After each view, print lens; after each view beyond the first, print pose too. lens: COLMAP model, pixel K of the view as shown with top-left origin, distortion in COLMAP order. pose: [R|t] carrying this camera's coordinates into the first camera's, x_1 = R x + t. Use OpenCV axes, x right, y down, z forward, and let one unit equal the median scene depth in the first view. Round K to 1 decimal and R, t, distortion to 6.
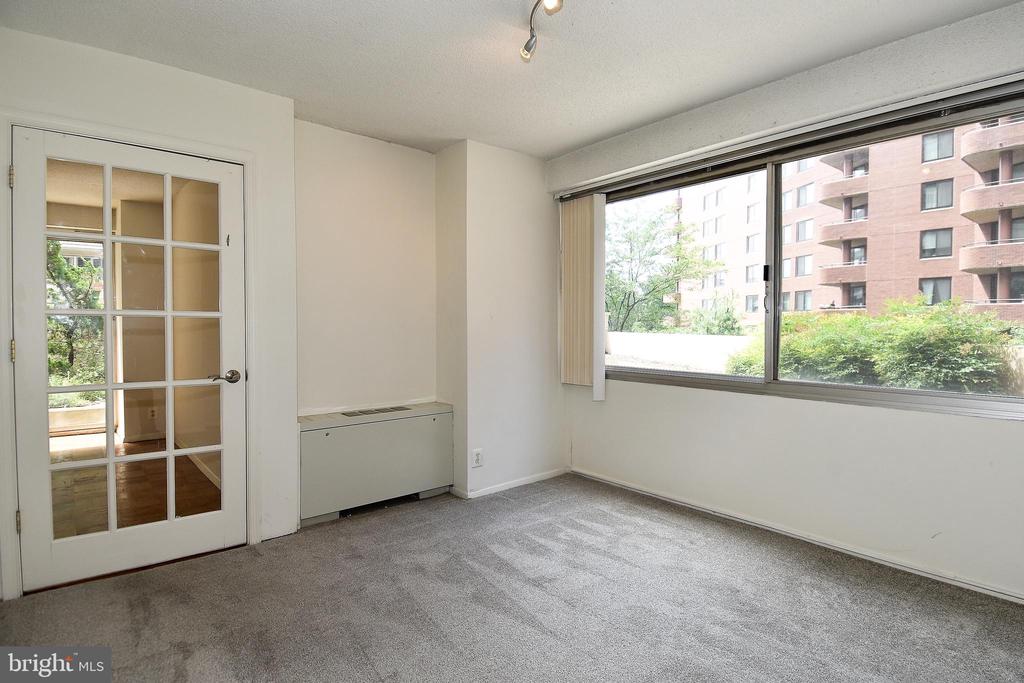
lens RADIAL K [[539.1, 0, 538.8], [0, 539.1, 336.8], [0, 0, 1]] dist [0.033154, -0.040547]
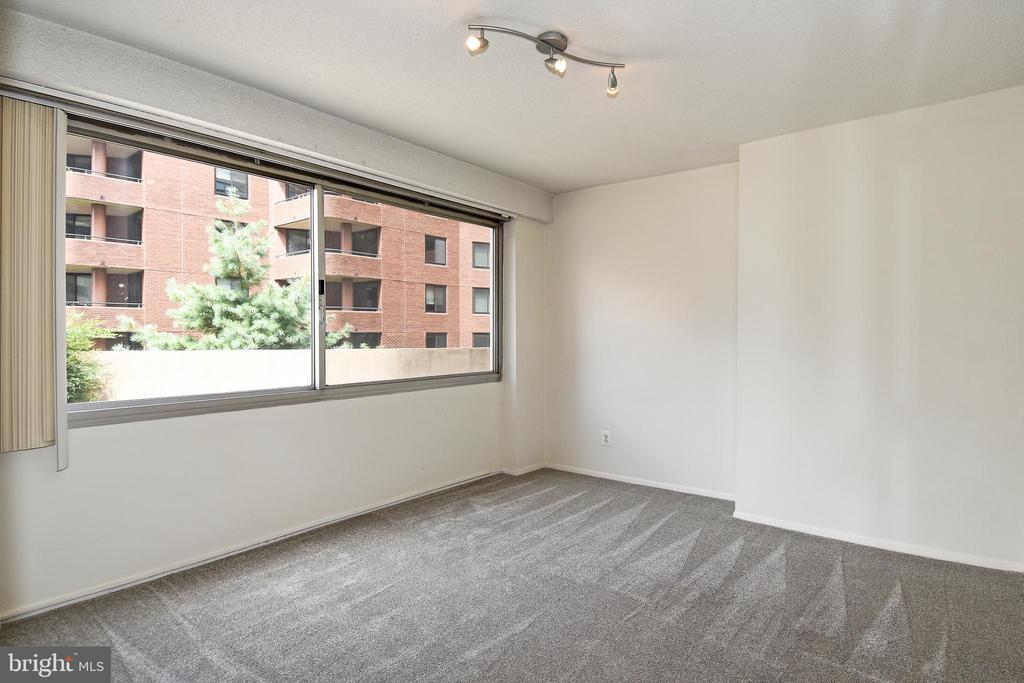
lens RADIAL K [[539.1, 0, 538.8], [0, 539.1, 336.8], [0, 0, 1]] dist [0.033154, -0.040547]
pose [[-0.212228, -0.003001, 0.977216, -0.700002], [0.029786, 0.999511, 0.009538, -0.014694], [-0.976766, 0.031132, -0.212035, 0.785446]]
